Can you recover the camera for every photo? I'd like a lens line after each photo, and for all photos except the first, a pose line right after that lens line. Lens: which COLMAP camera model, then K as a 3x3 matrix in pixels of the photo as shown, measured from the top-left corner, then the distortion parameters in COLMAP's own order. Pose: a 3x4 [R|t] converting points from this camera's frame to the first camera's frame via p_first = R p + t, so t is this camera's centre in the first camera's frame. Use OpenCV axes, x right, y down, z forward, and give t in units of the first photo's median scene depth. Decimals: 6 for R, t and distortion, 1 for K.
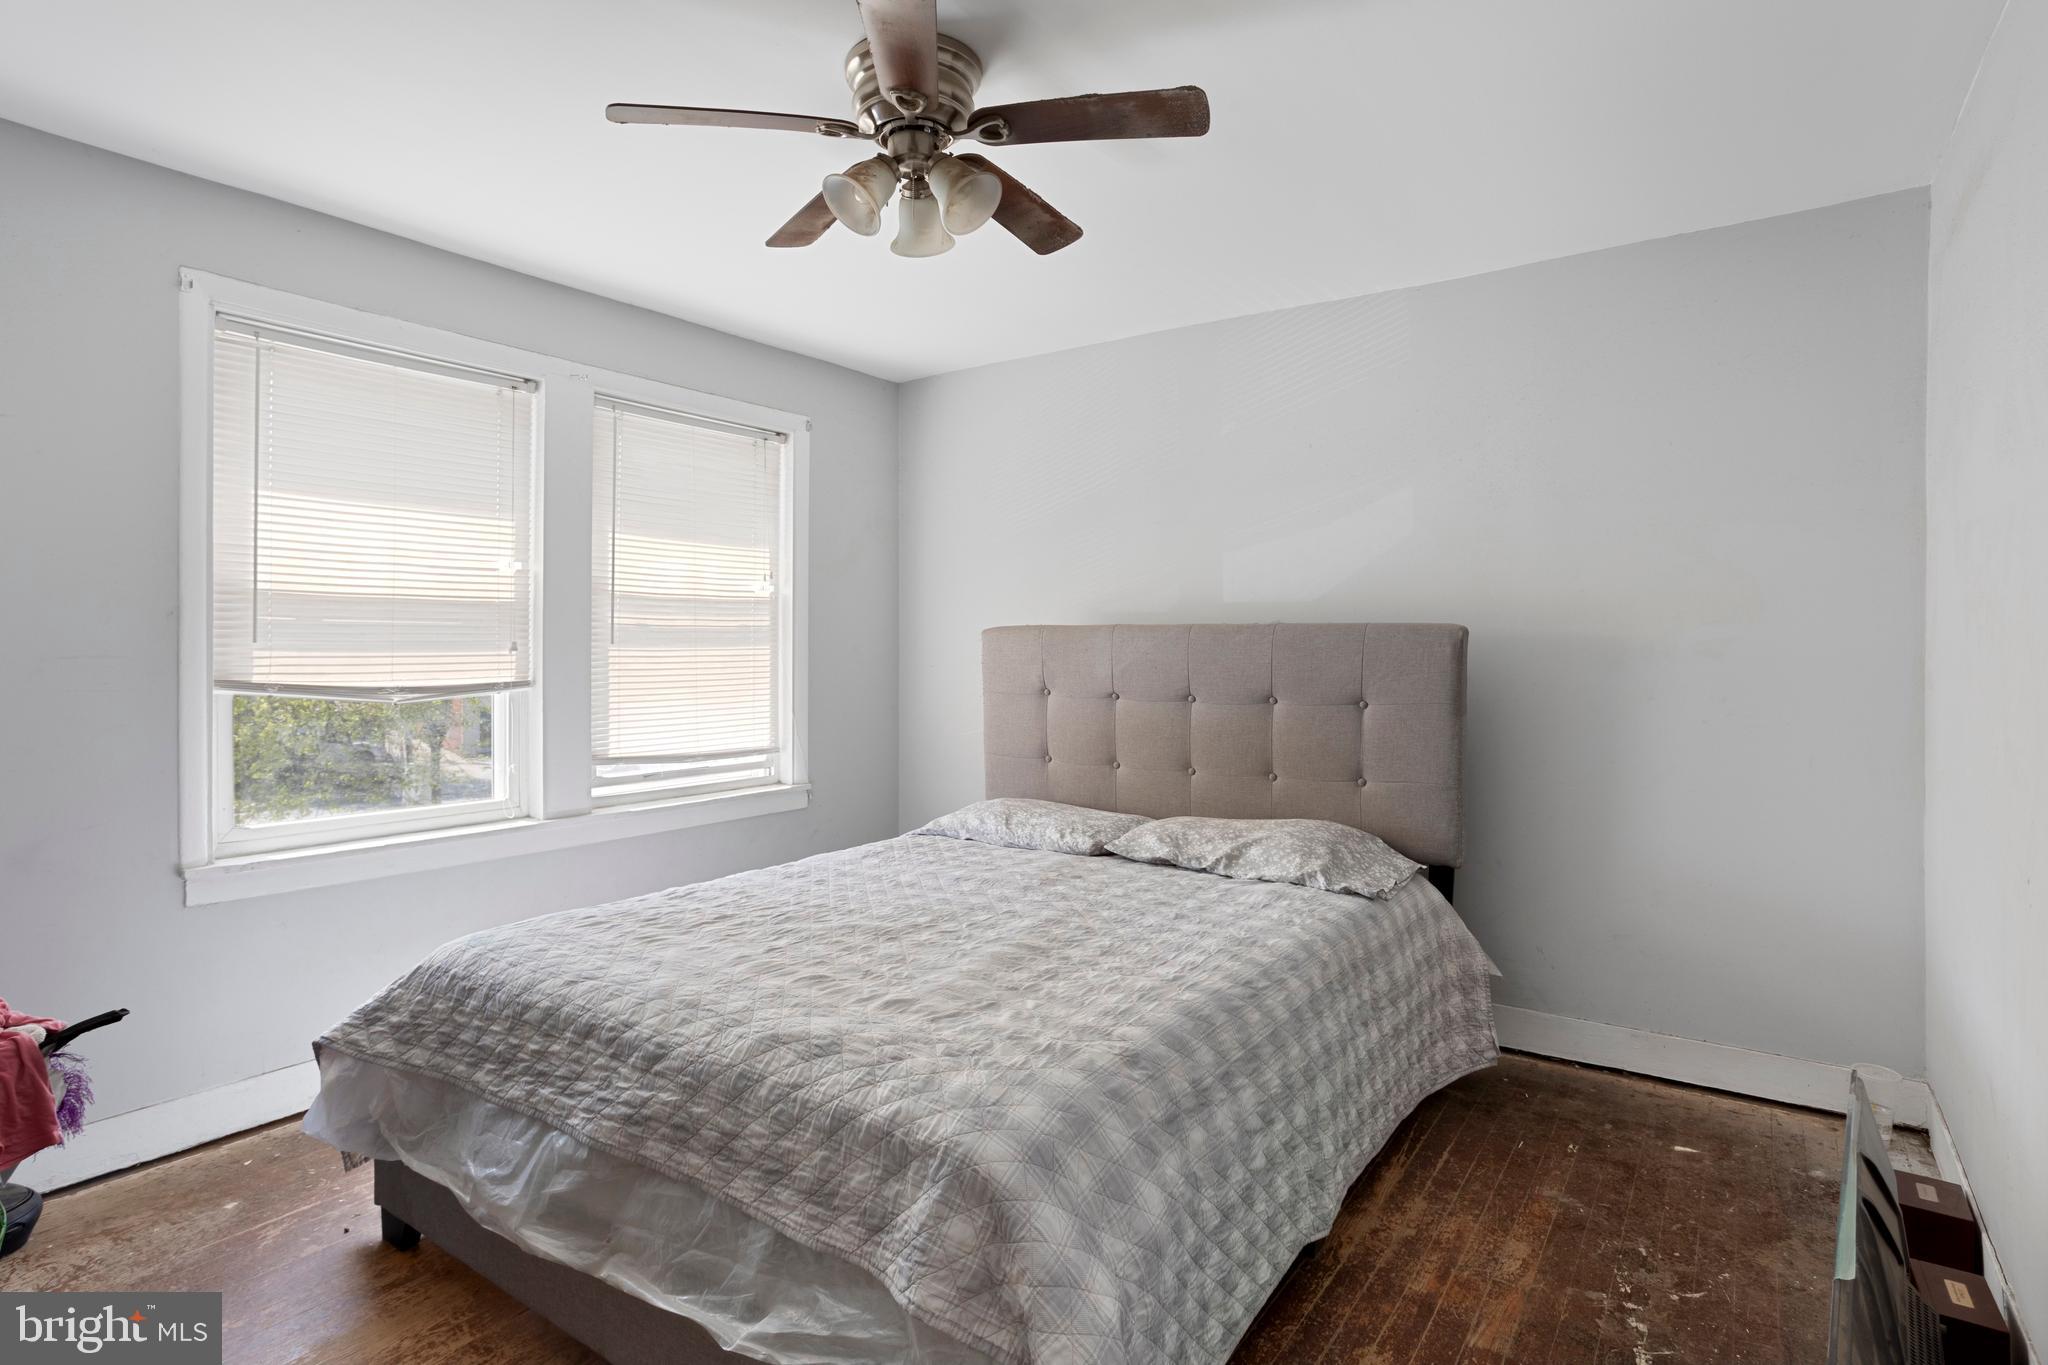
lens RADIAL K [[1075.2, 0, 1018.0], [0, 1075.2, 662.0], [0, 0, 1]] dist [-0.018640, 0.003087]
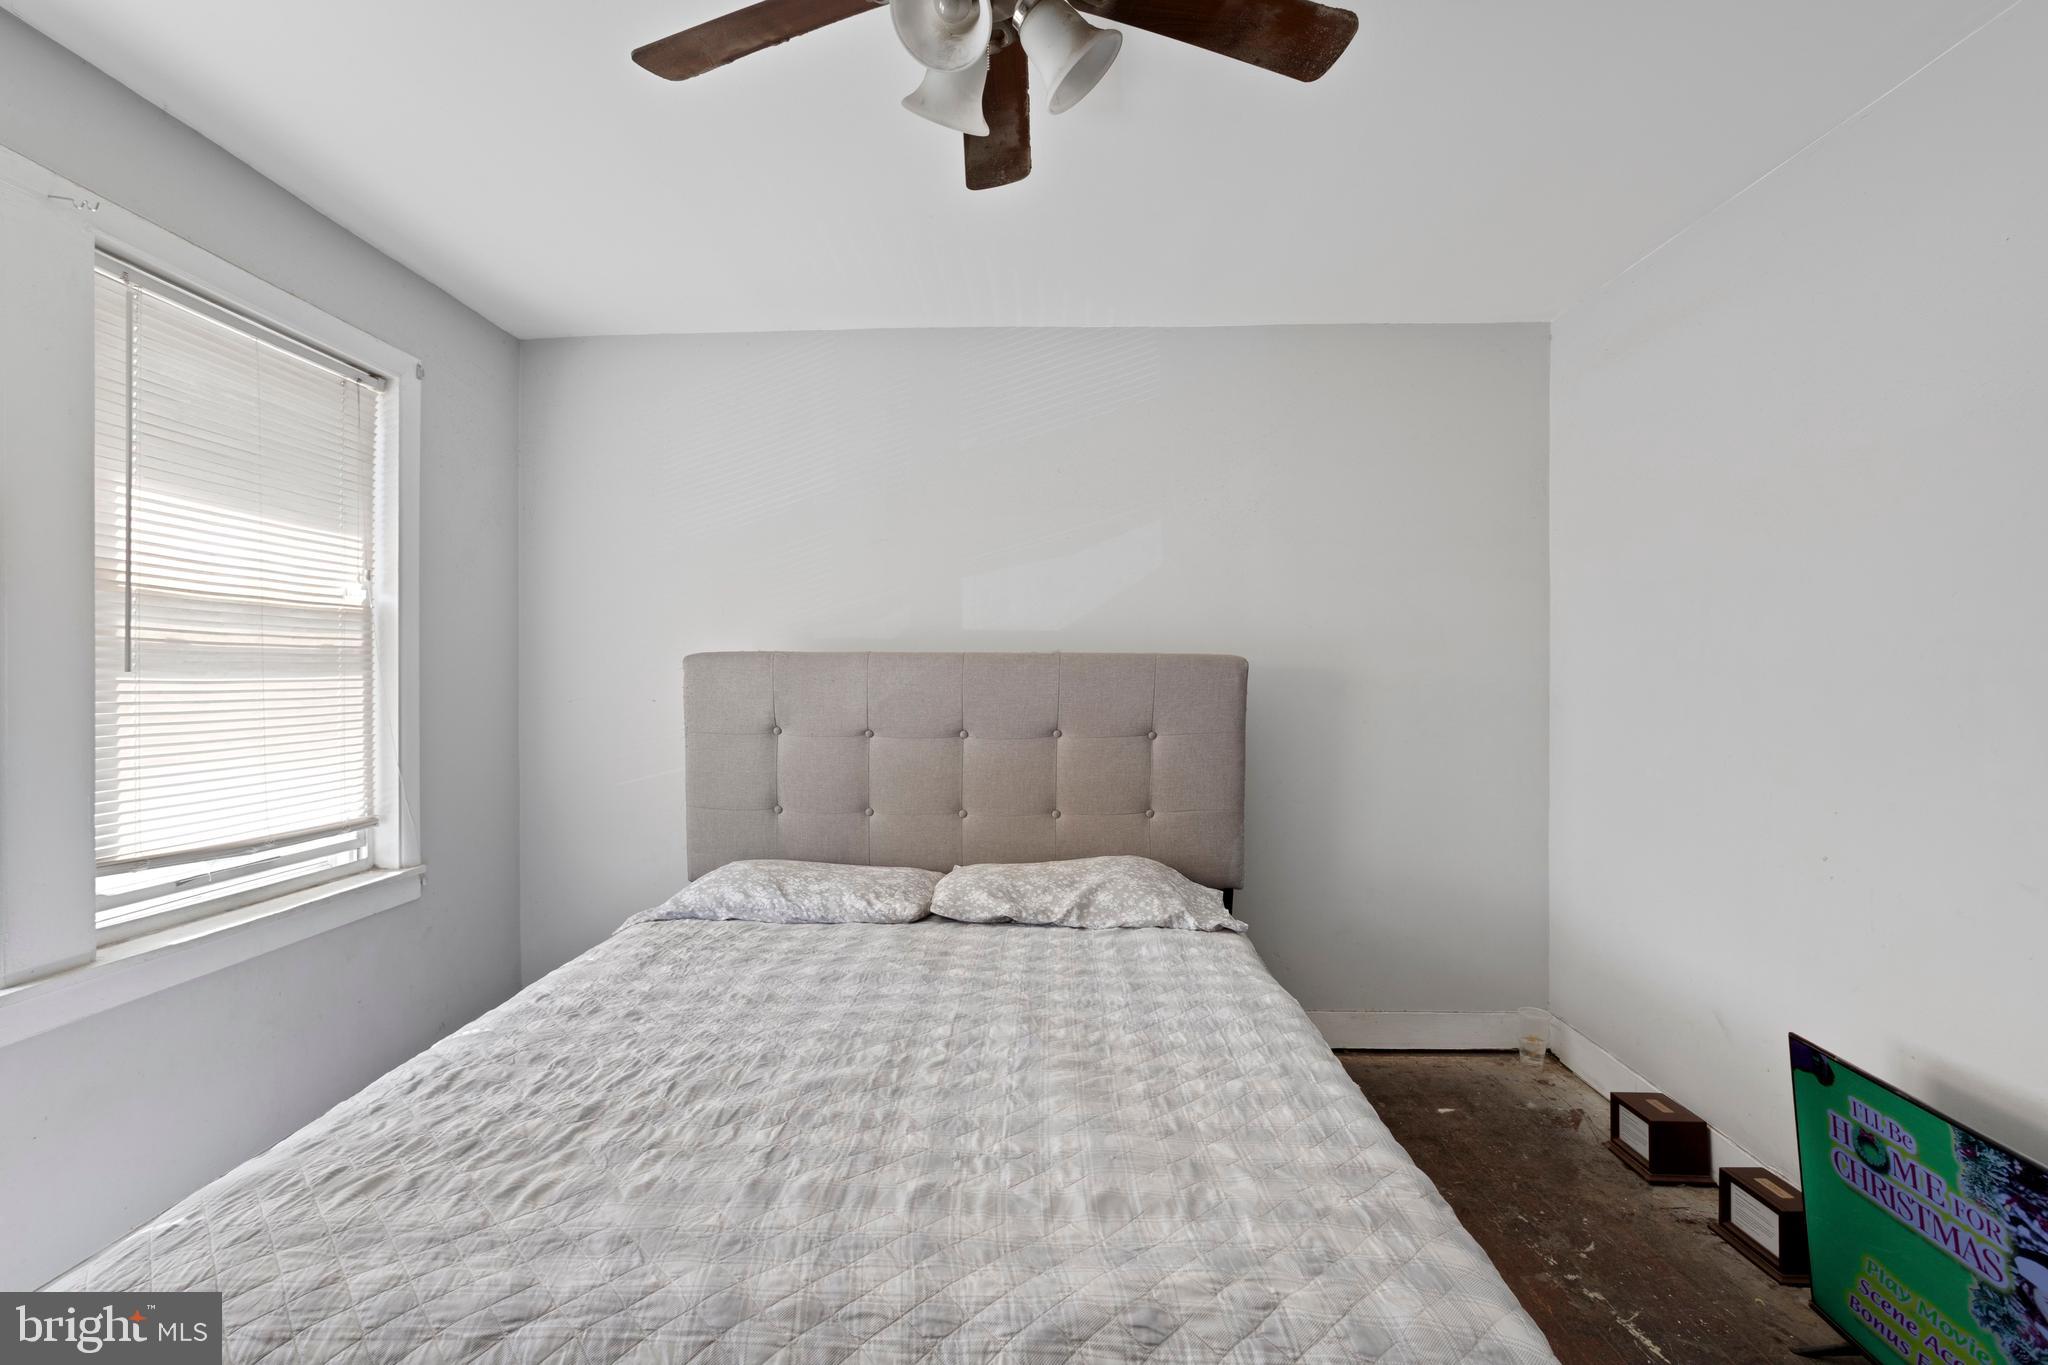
lens RADIAL K [[993.9, 0, 1033.0], [0, 993.9, 690.7], [0, 0, 1]] dist [-0.027916, 0.005983]
pose [[0.836339, -0.005703, 0.548183, -0.263216], [0.006638, 0.999978, 0.000276, -0.002728], [-0.548173, 0.003408, 0.836358, 0.272180]]
